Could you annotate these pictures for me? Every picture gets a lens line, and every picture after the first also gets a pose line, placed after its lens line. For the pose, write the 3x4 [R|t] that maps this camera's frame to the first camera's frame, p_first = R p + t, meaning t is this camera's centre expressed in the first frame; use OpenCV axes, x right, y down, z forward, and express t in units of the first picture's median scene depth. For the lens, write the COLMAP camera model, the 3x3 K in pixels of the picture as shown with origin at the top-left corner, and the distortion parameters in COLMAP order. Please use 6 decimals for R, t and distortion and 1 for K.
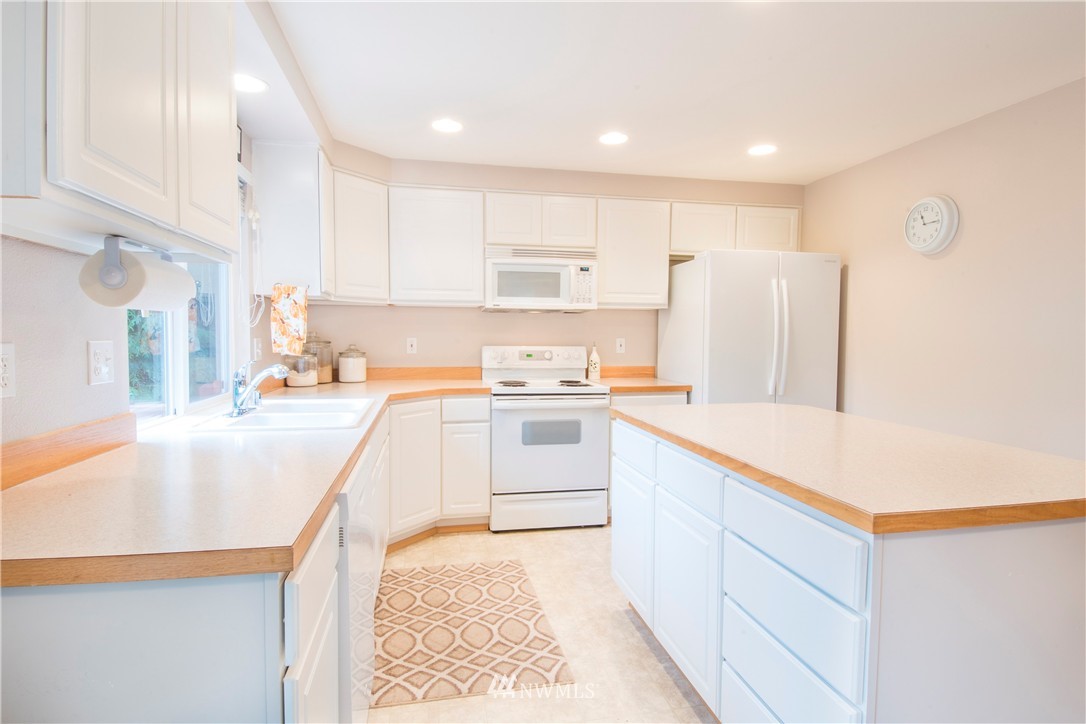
lens RADIAL K [[568.8, 0, 543.0], [0, 568.8, 362.0], [0, 0, 1]] dist [0.050497, -0.054081]
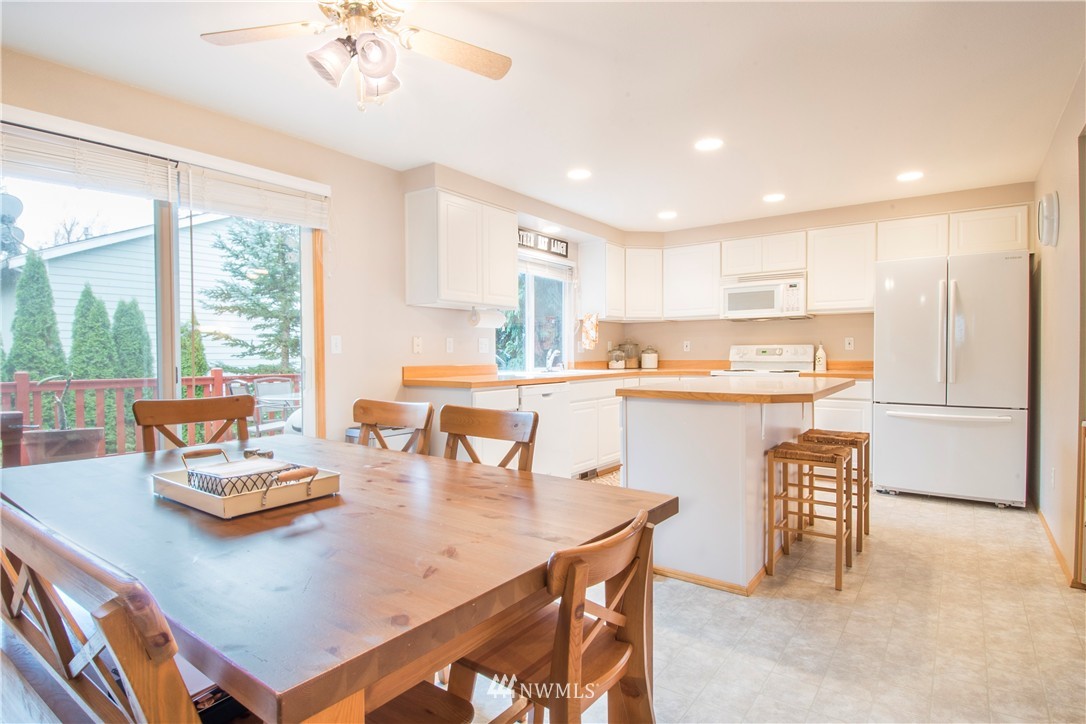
lens RADIAL K [[568.8, 0, 543.0], [0, 568.8, 362.0], [0, 0, 1]] dist [0.050497, -0.054081]
pose [[0.679327, 0.001427, -0.733835, 0.663015], [-0.023981, 0.999507, -0.020256, 0.056288], [0.733444, 0.031358, 0.679026, -0.335339]]
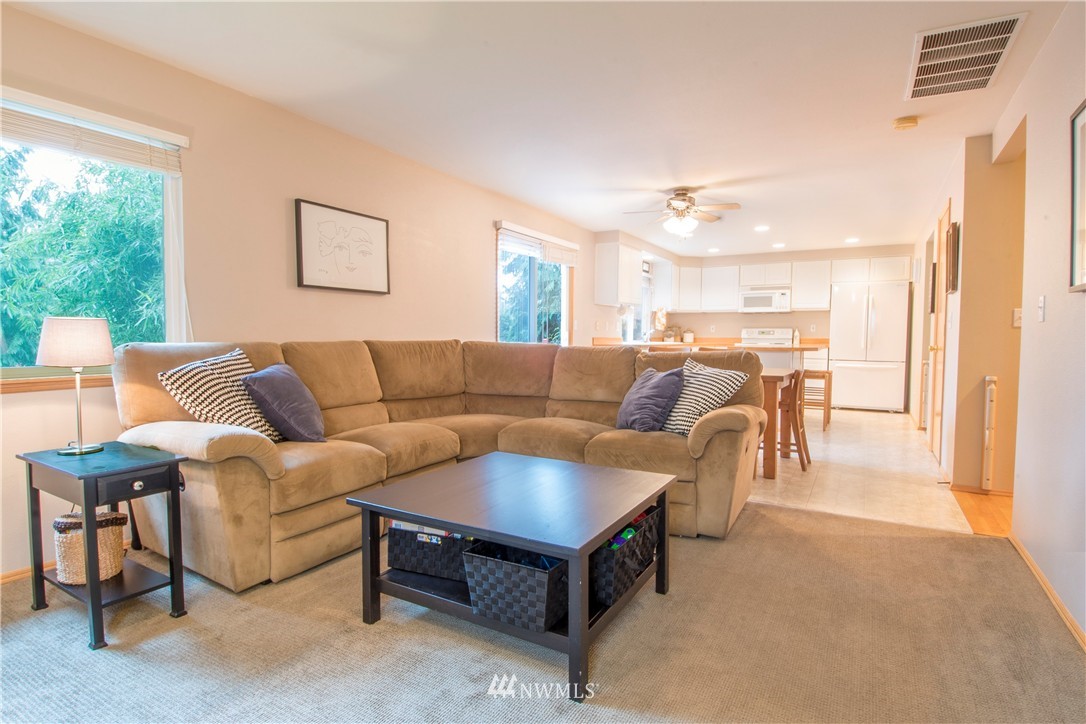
lens RADIAL K [[568.8, 0, 543.0], [0, 568.8, 362.0], [0, 0, 1]] dist [0.050497, -0.054081]
pose [[0.756174, 0.028357, -0.653756, 0.860230], [-0.031784, 0.999473, 0.006590, 0.125935], [0.653598, 0.015796, 0.756677, -1.378090]]
